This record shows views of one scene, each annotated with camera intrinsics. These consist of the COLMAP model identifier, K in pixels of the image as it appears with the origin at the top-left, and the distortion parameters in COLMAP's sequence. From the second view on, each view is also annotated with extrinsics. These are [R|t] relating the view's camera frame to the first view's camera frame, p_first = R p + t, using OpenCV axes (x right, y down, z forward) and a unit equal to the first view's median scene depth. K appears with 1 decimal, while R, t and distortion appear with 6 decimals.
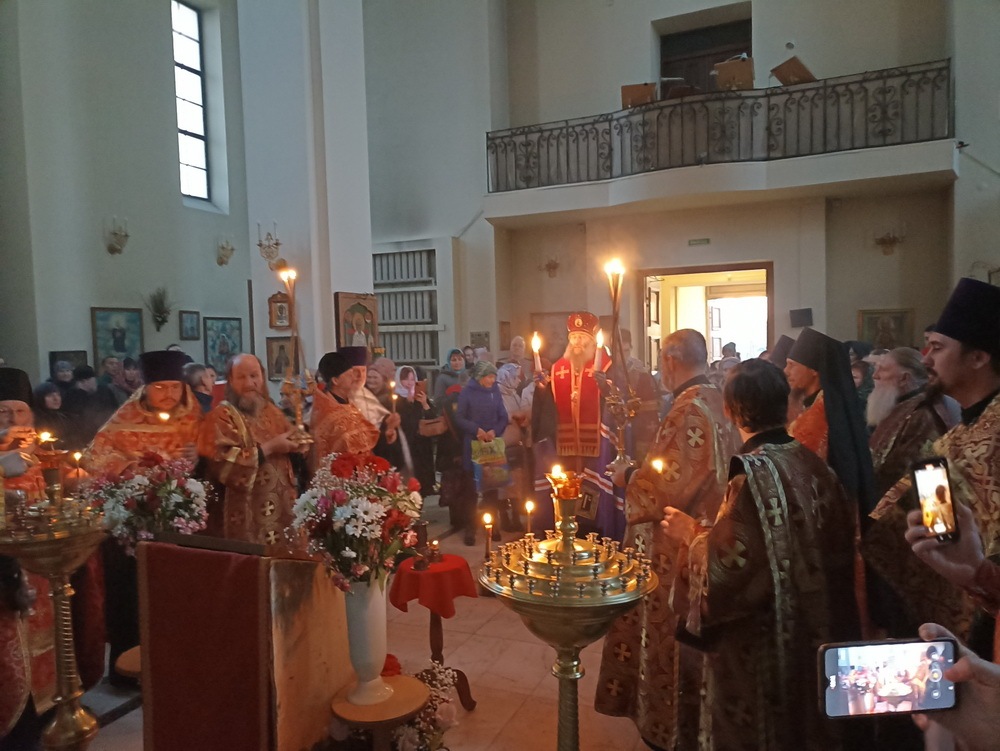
lens RADIAL K [[729.7, 0, 496.1], [0, 729.7, 381.5], [0, 0, 1]] dist [0.013967, -0.004397]
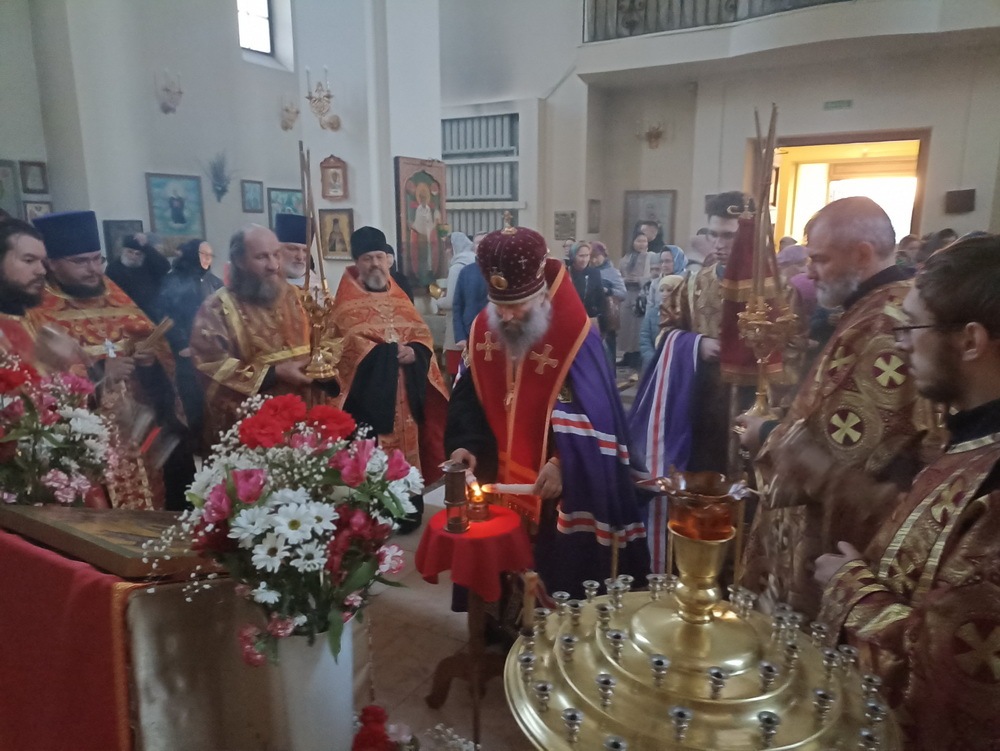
lens RADIAL K [[729.7, 0, 497.9], [0, 729.7, 381.9], [0, 0, 1]] dist [0.013967, -0.004397]
pose [[0.992924, 0.049233, -0.108069, 0.002591], [-0.031814, 0.987030, 0.157354, -0.000645], [0.114414, -0.152802, 0.981611, 0.101579]]
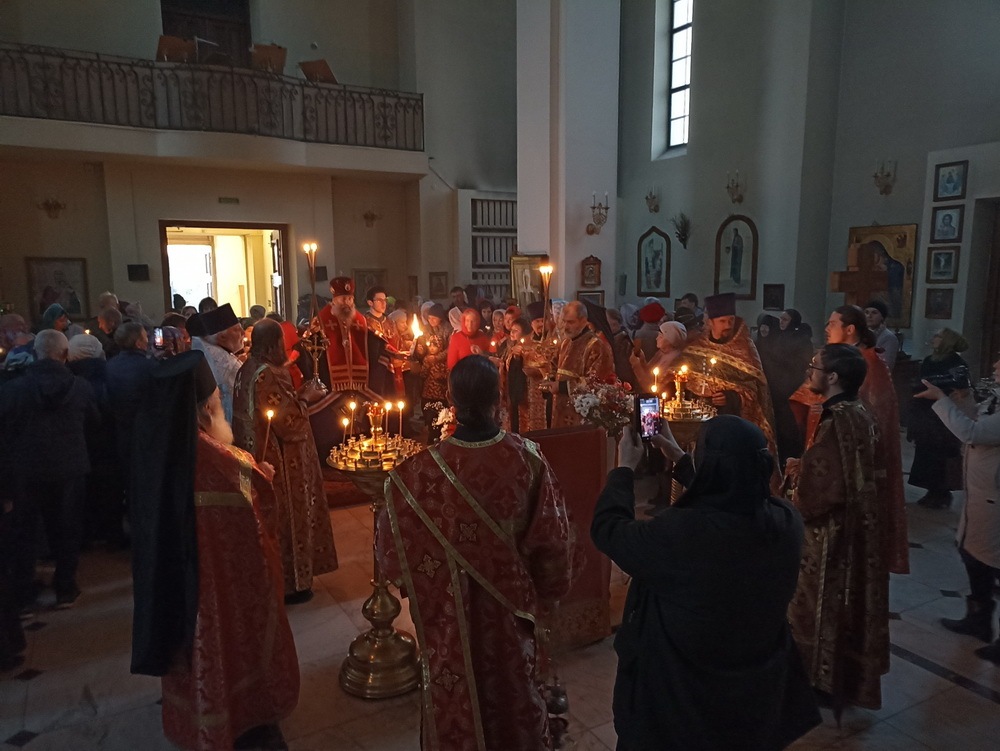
lens RADIAL K [[729.7, 0, 496.1], [0, 729.7, 374.7], [0, 0, 1]] dist [0.013967, -0.004397]
pose [[0.607092, -0.085283, 0.790042, -0.371966], [0.029366, 0.995953, 0.084944, -0.013179], [-0.794089, -0.028368, 0.607139, 0.014166]]
